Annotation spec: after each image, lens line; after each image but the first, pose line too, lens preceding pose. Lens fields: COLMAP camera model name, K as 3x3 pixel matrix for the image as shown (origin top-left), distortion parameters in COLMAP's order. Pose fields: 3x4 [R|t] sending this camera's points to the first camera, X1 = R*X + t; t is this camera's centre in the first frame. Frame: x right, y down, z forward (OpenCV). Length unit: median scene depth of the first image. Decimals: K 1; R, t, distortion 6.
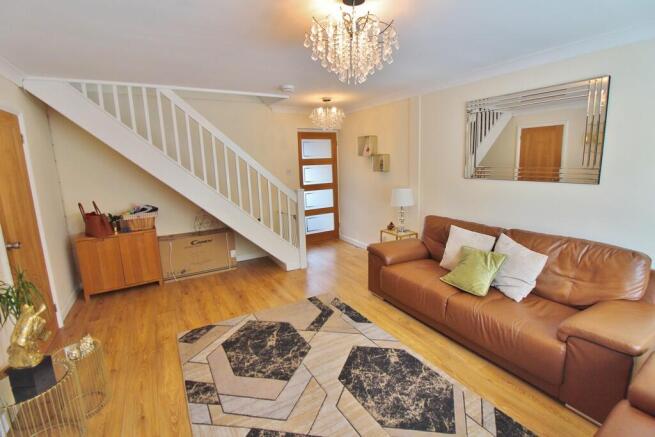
lens RADIAL K [[301.2, 0, 330.1], [0, 301.2, 214.3], [0, 0, 1]] dist [-0.011082, -0.001641]
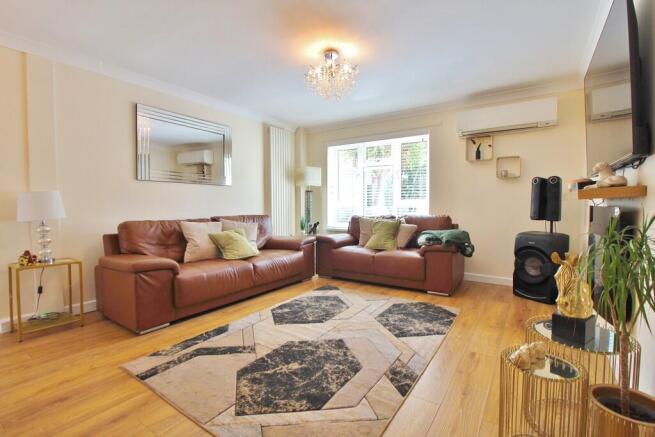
lens RADIAL K [[301.2, 0, 328.9], [0, 301.2, 219.2], [0, 0, 1]] dist [-0.011082, -0.001641]
pose [[-0.428114, -0.011964, 0.903646, -0.961997], [0.173552, 0.980212, 0.095200, 0.019381], [-0.886904, 0.197587, -0.417566, 1.247601]]
